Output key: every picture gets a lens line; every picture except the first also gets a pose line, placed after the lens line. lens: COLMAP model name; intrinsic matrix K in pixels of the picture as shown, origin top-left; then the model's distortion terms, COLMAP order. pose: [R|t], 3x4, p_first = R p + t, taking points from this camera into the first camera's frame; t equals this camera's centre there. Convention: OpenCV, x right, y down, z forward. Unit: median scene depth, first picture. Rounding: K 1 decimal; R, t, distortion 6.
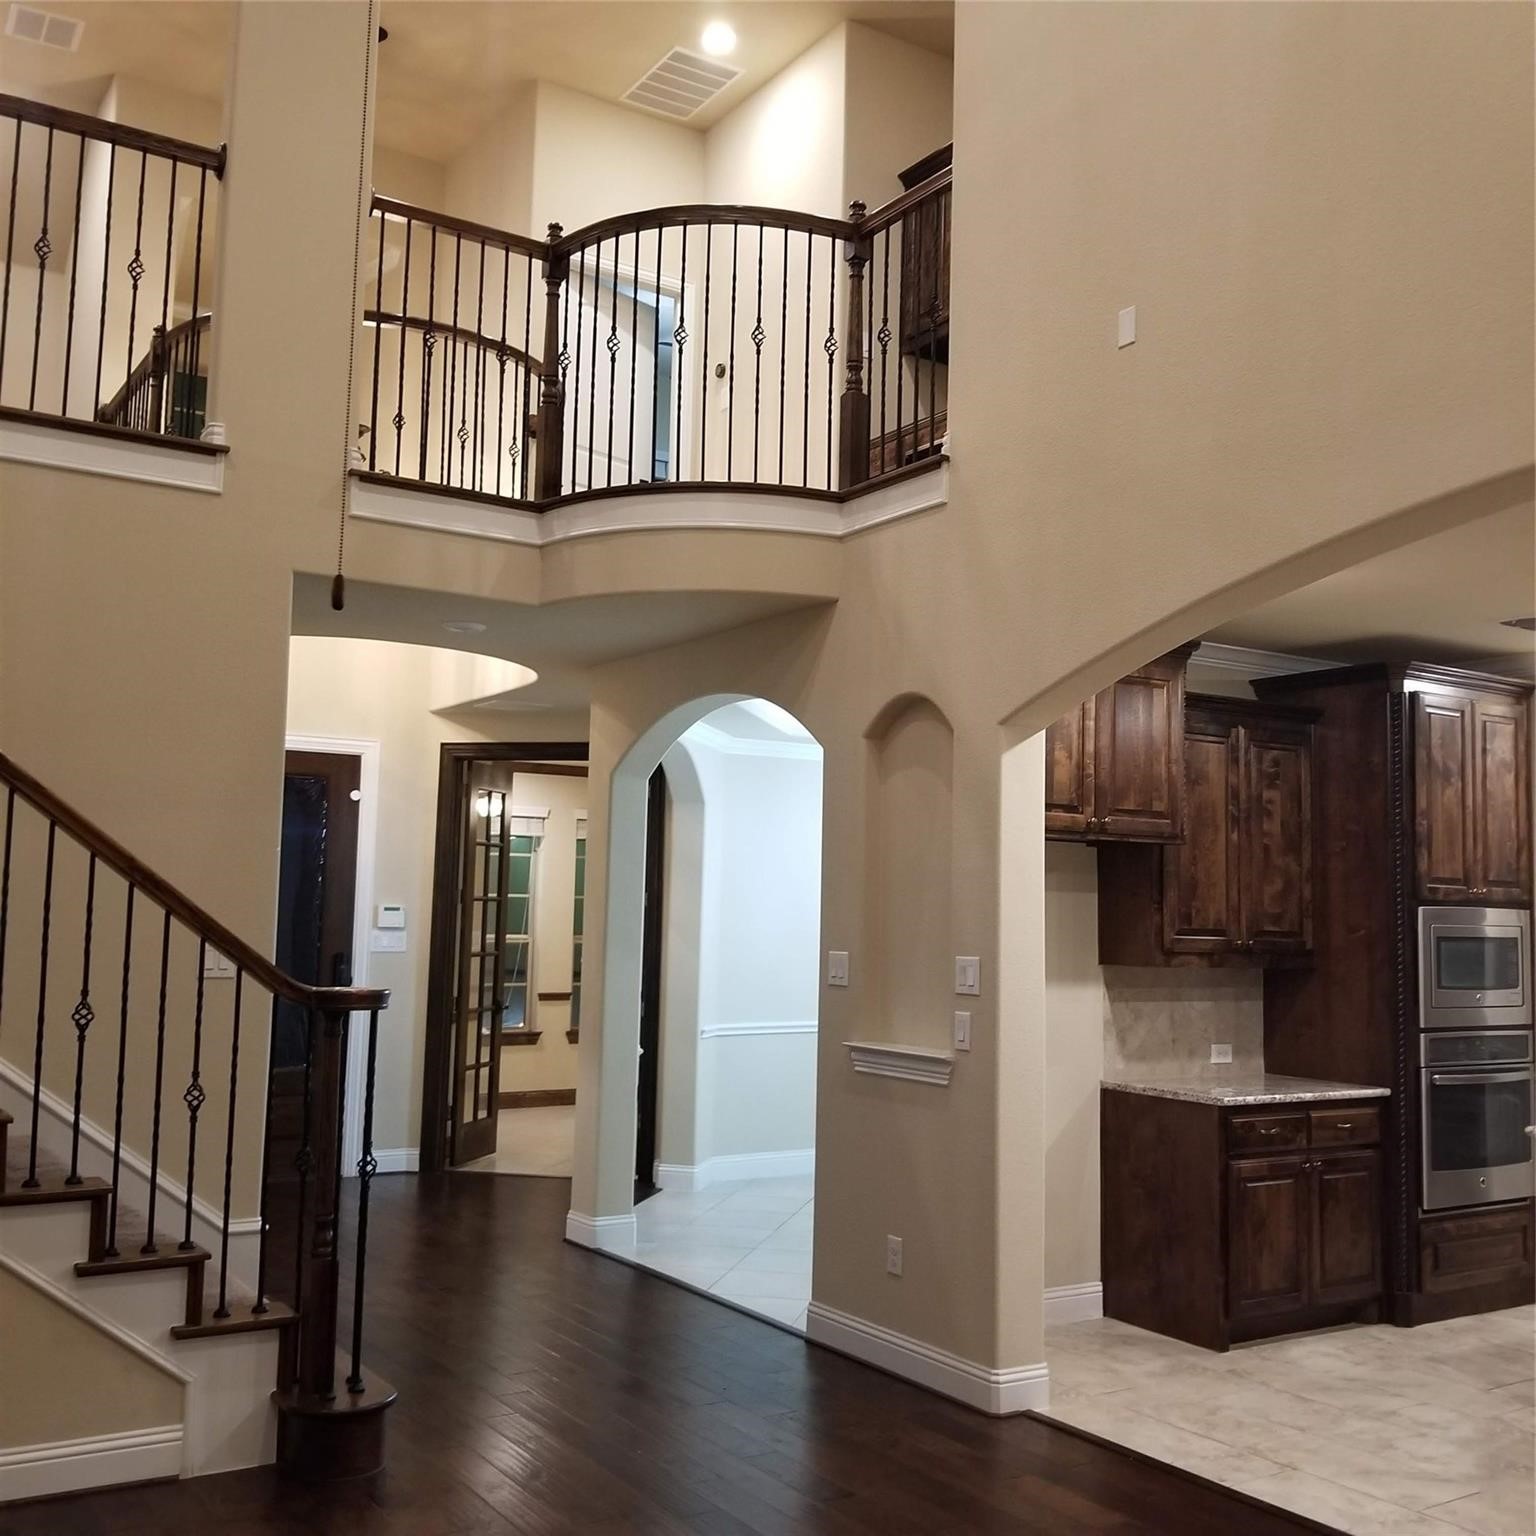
lens RADIAL K [[1646.0, 0, 816.7], [0, 1646.0, 763.7], [0, 0, 1]] dist [0.040528, 0.000000]
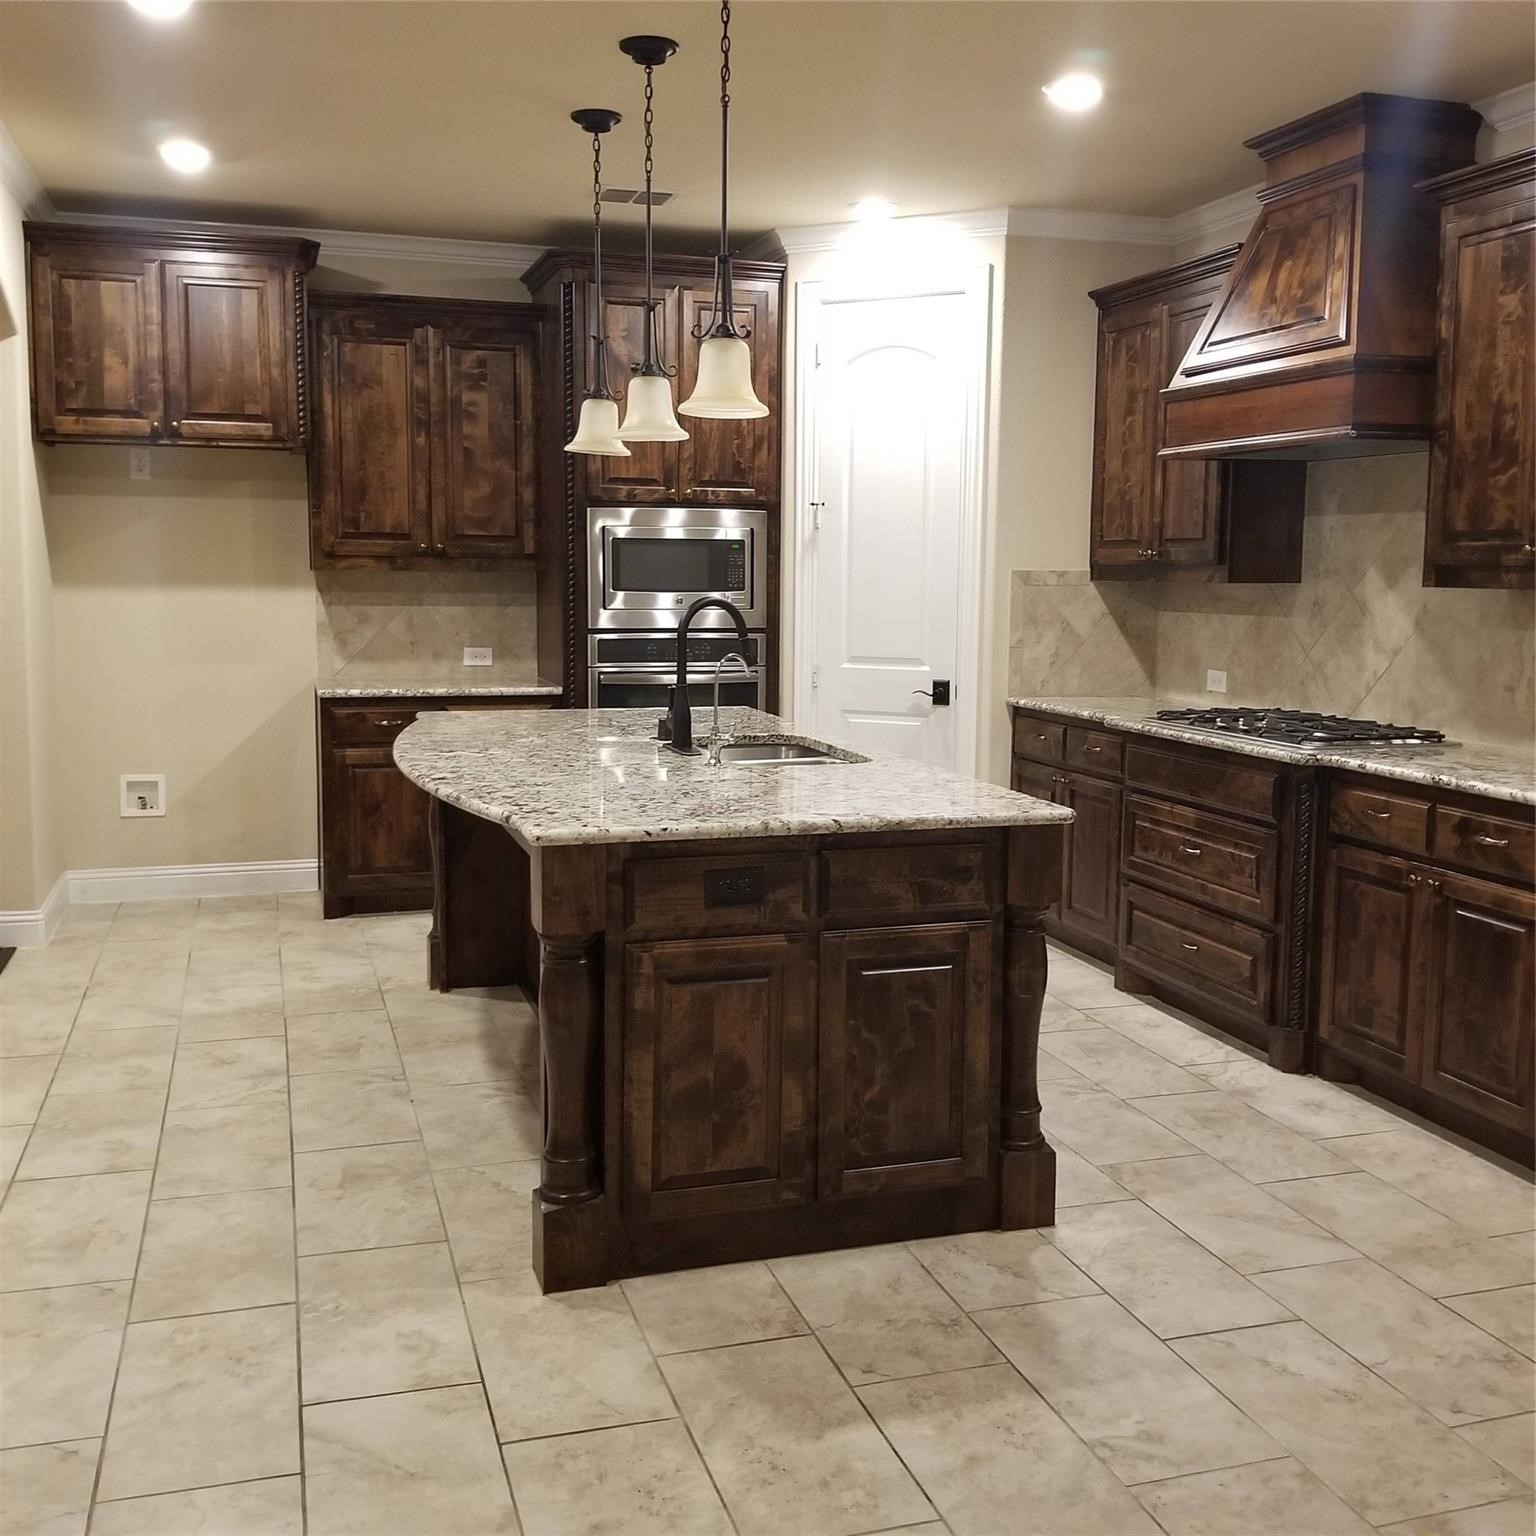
lens RADIAL K [[1646.0, 0, 764.3], [0, 1646.0, 775.1], [0, 0, 1]] dist [0.040528, 0.000000]
pose [[0.956018, 0.025943, -0.292158, 0.751375], [0.037346, 0.977206, 0.208982, 0.040874], [0.290920, -0.210702, 0.933258, 0.078012]]
